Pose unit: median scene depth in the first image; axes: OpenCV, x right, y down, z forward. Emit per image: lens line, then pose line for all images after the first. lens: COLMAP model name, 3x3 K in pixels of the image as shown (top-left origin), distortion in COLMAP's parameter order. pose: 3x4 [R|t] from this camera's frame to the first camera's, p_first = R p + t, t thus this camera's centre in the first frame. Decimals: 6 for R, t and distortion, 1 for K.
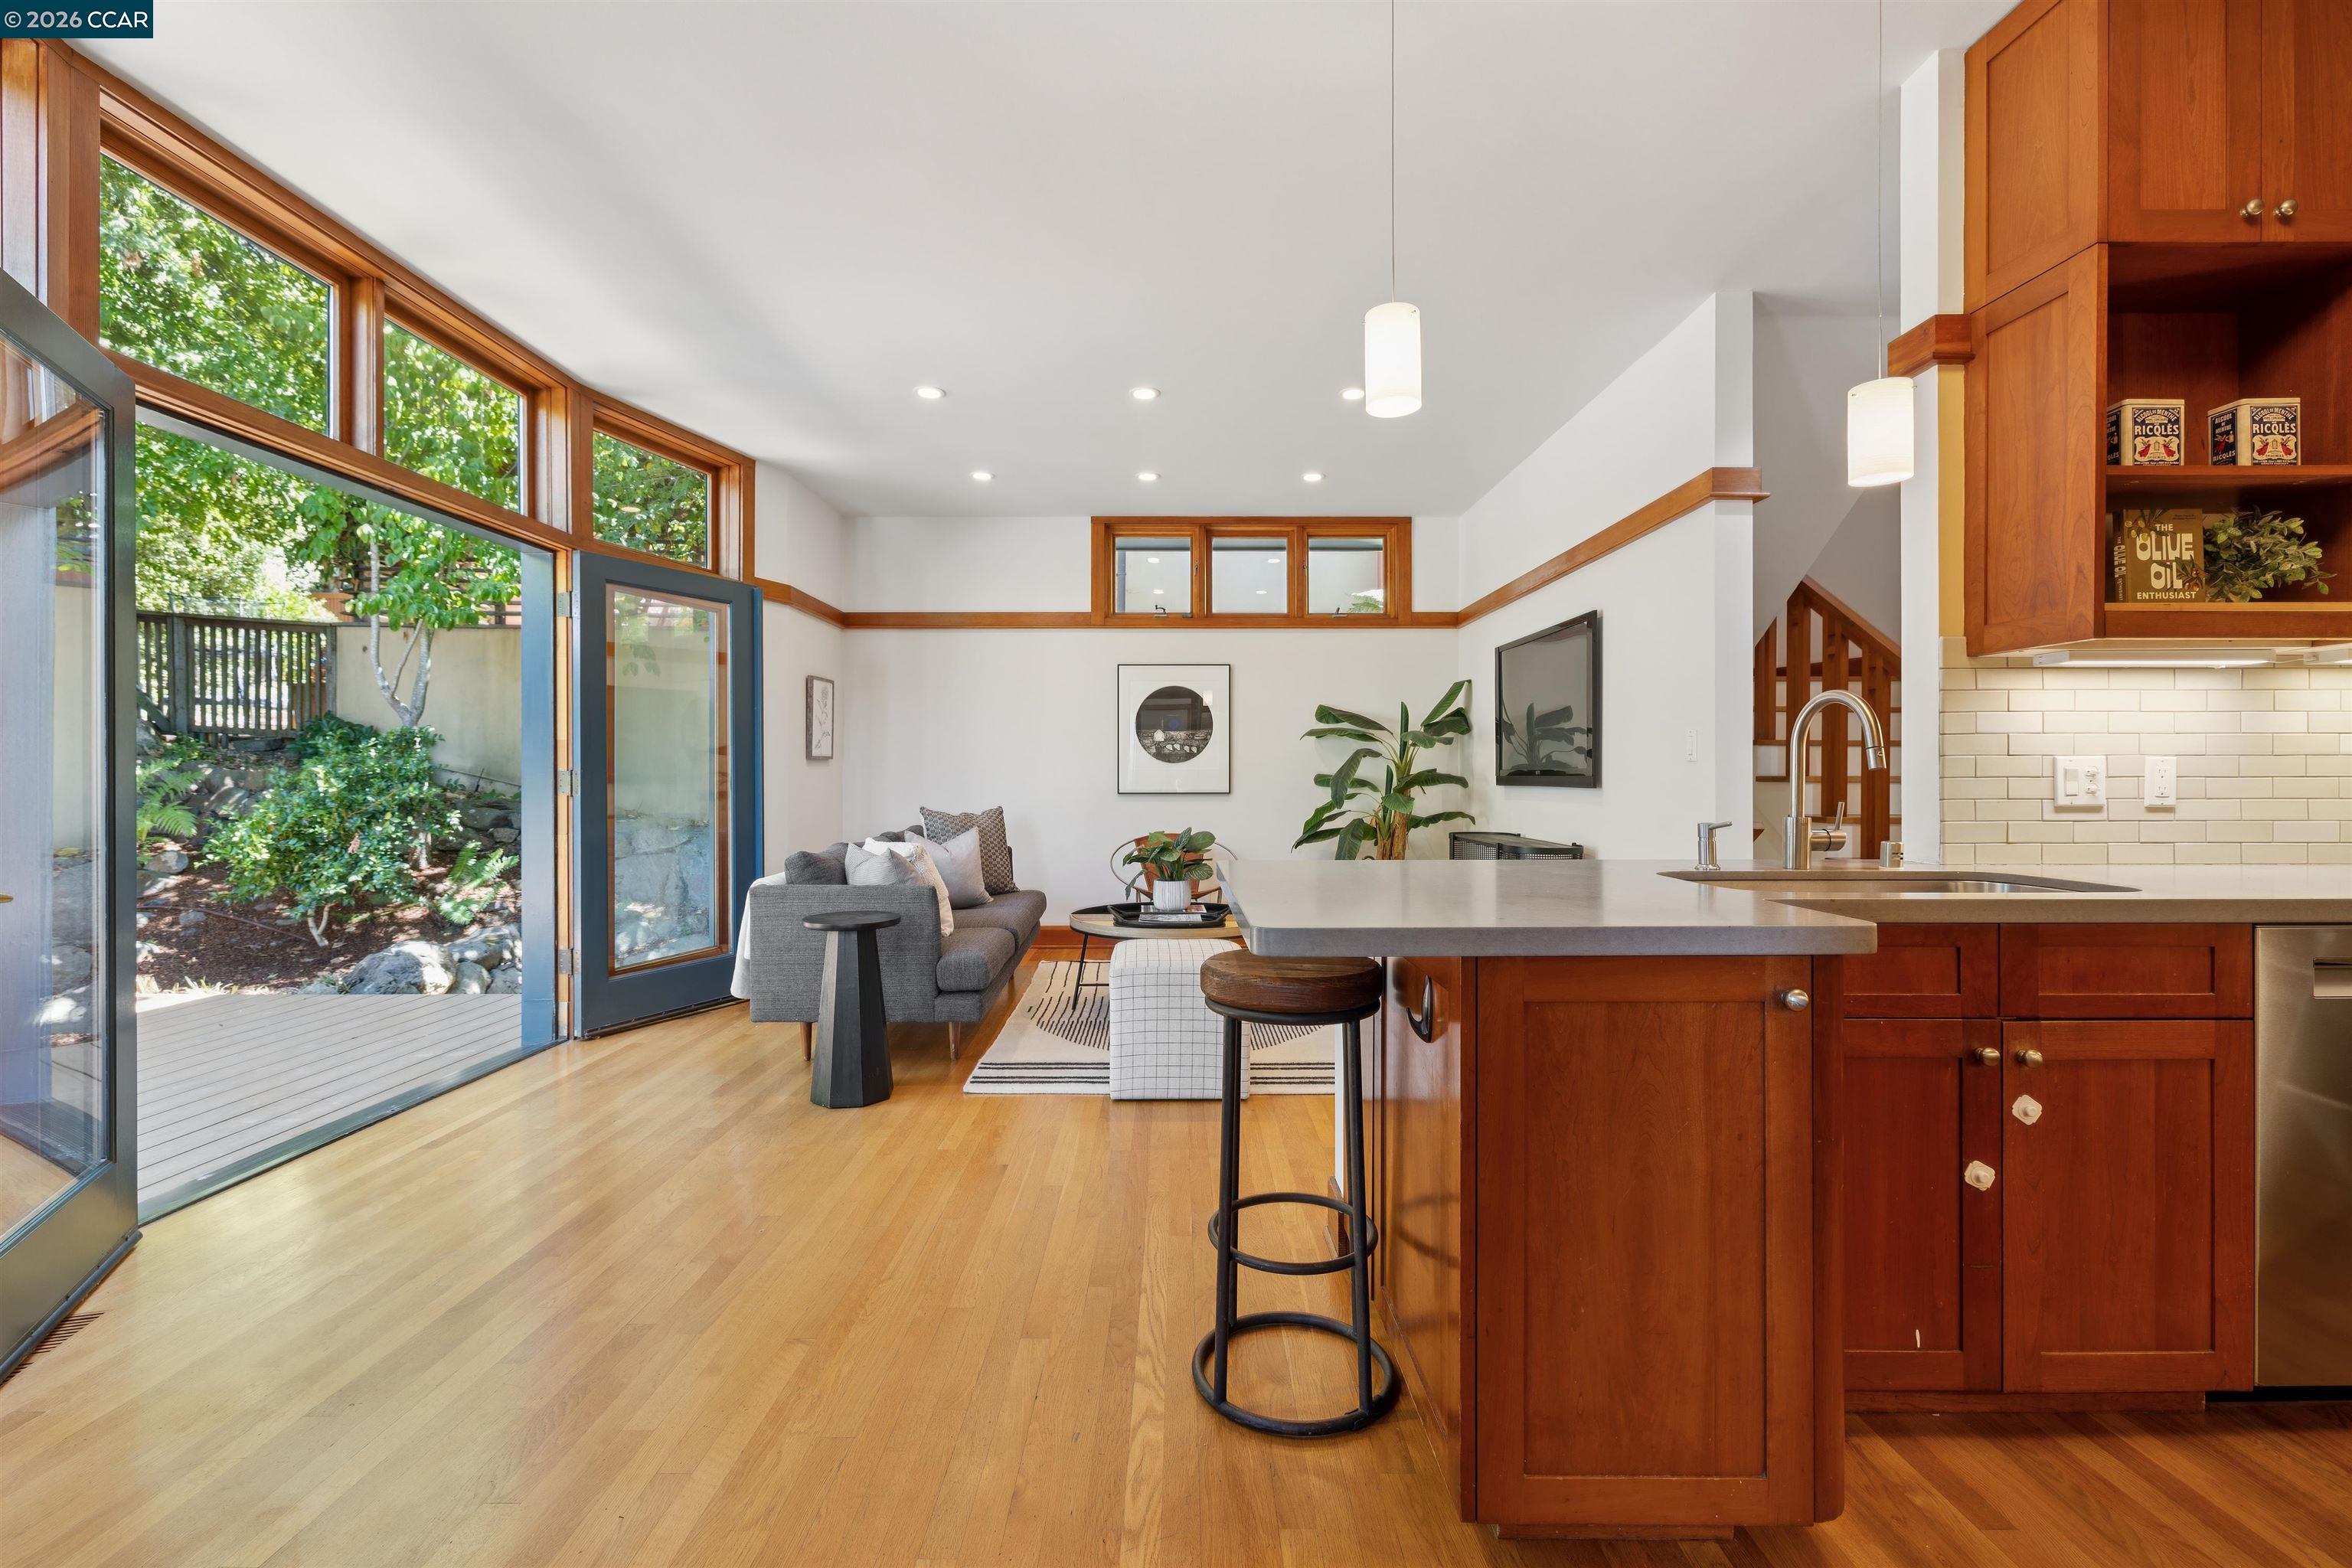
lens RADIAL K [[1005.6, 0, 1176.0], [0, 1005.6, 784.0], [0, 0, 1]] dist [-0.002996, -0.000431]
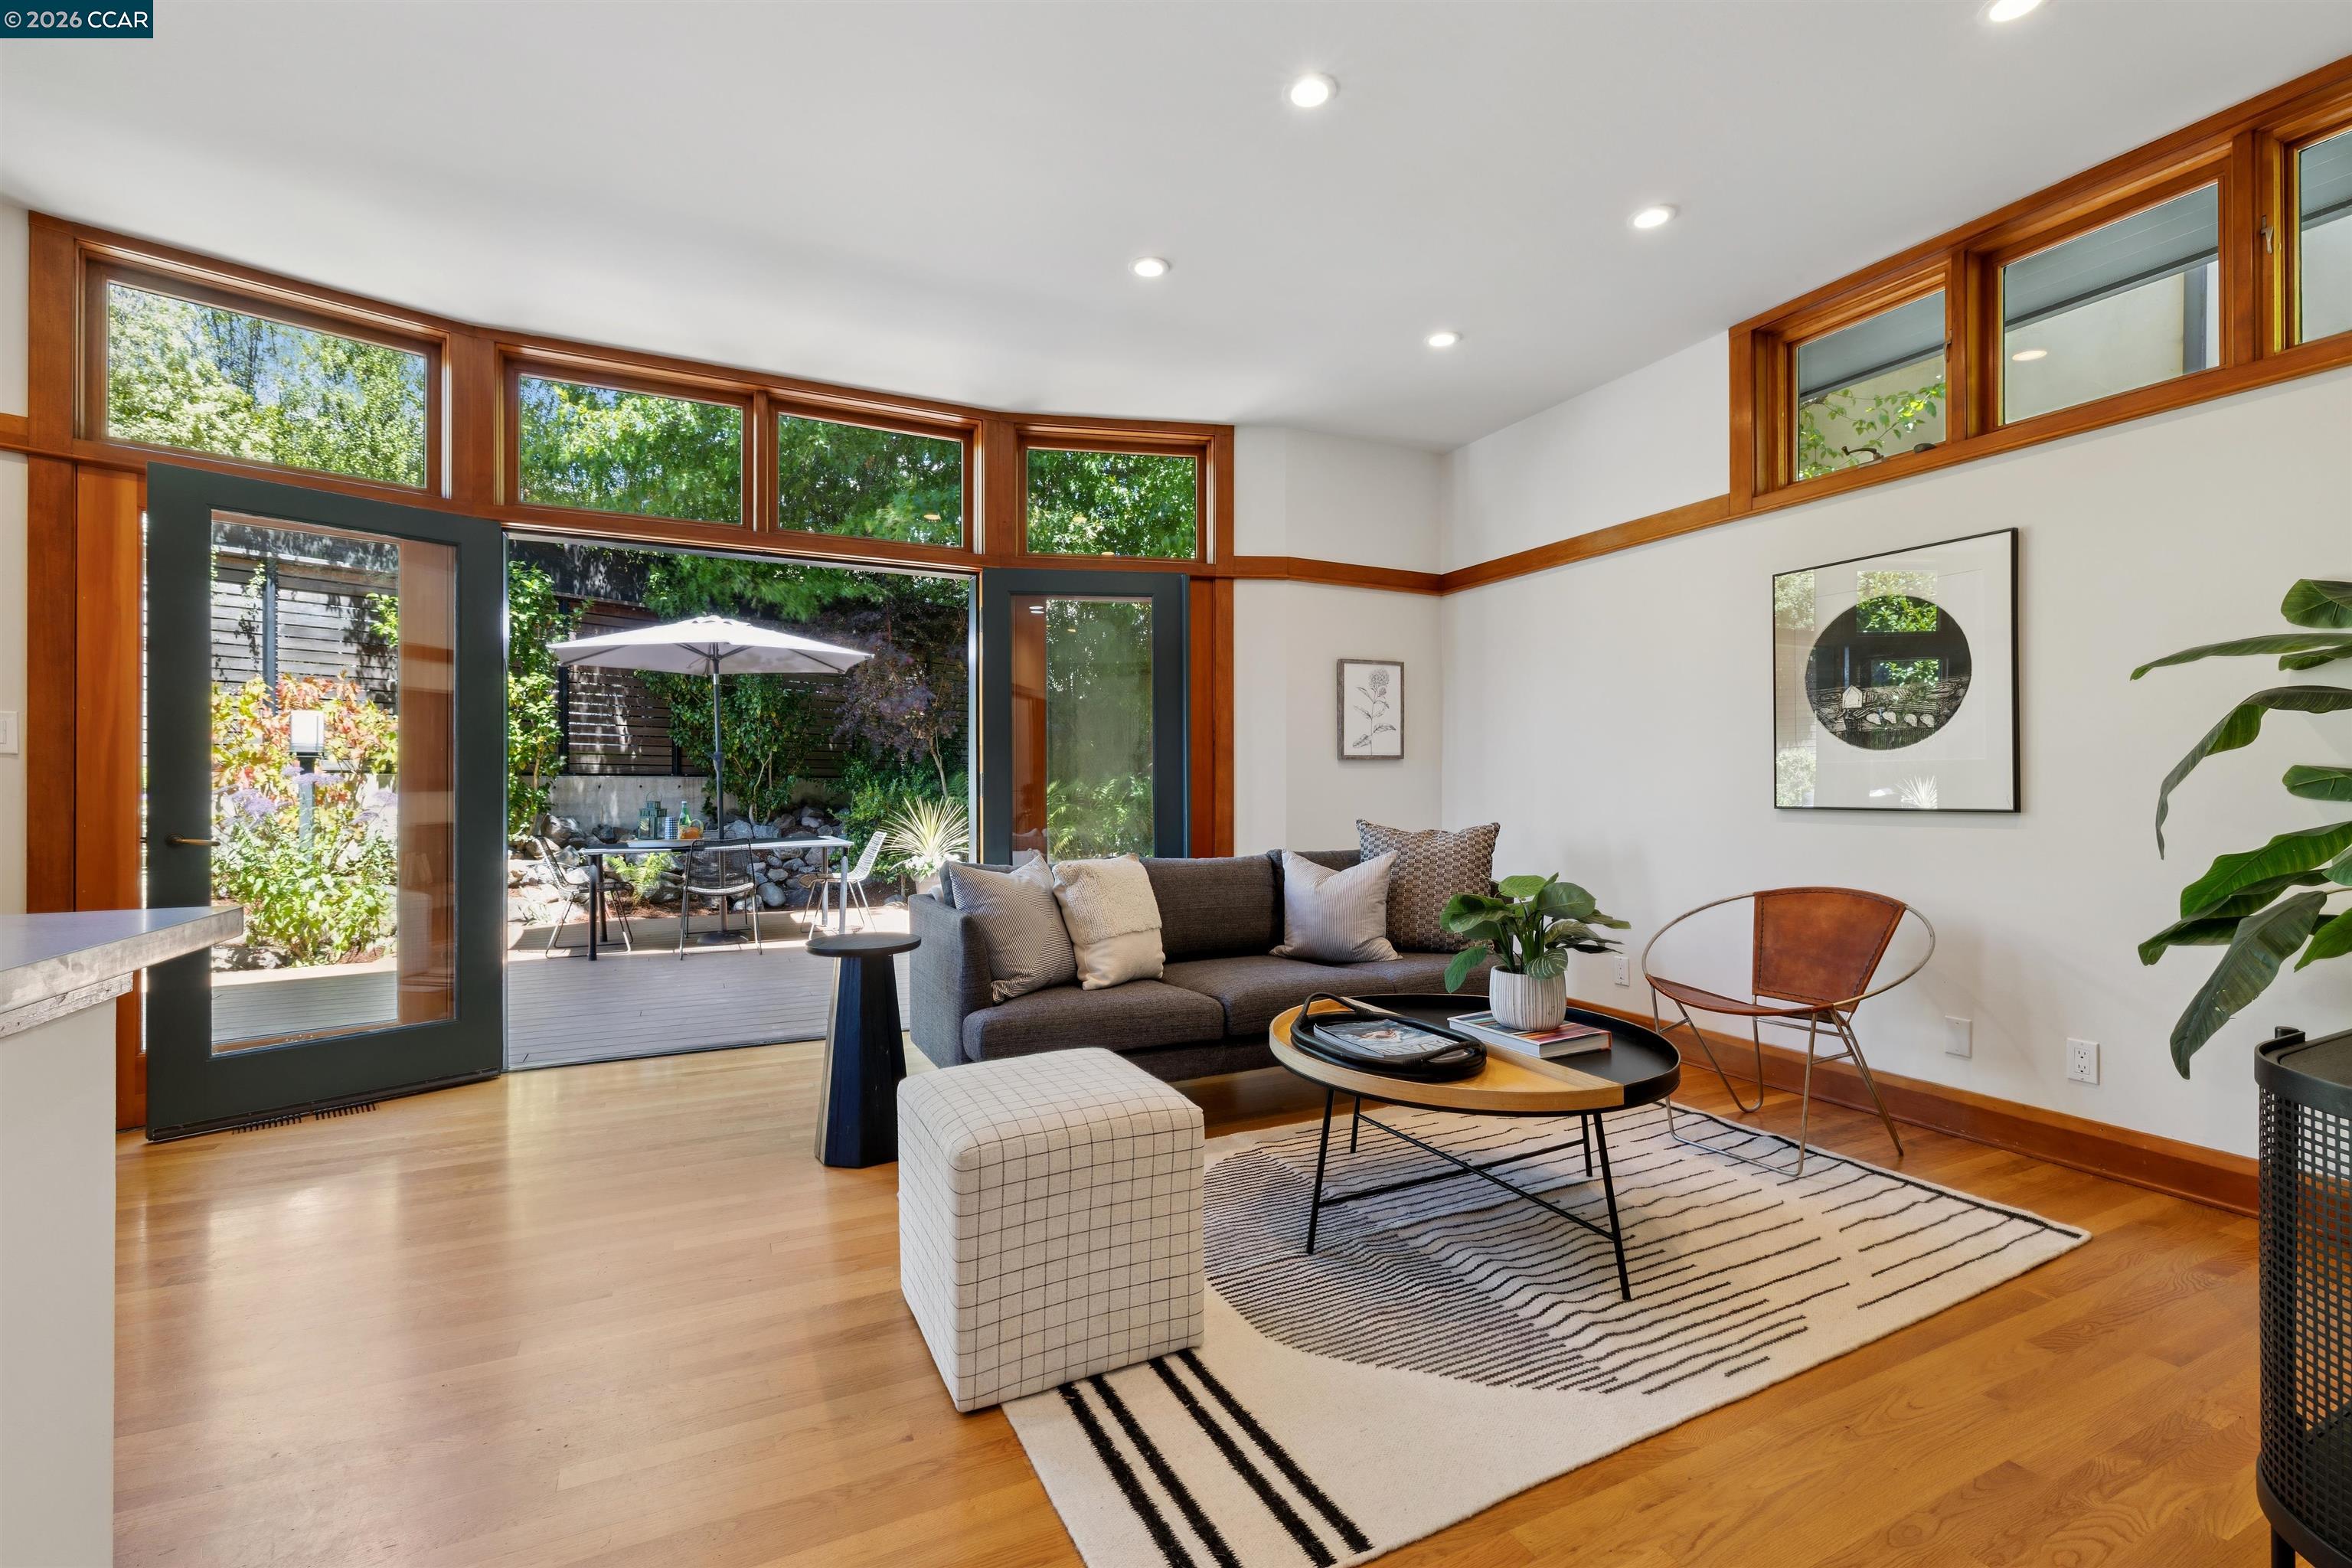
lens RADIAL K [[1005.6, 0, 1176.0], [0, 1005.6, 784.0], [0, 0, 1]] dist [-0.002996, -0.000431]
pose [[0.434494, -0.001342, -0.900674, 0.328486], [-0.008909, 0.999944, -0.005788, 0.002634], [0.900631, 0.010539, 0.434457, 0.512278]]
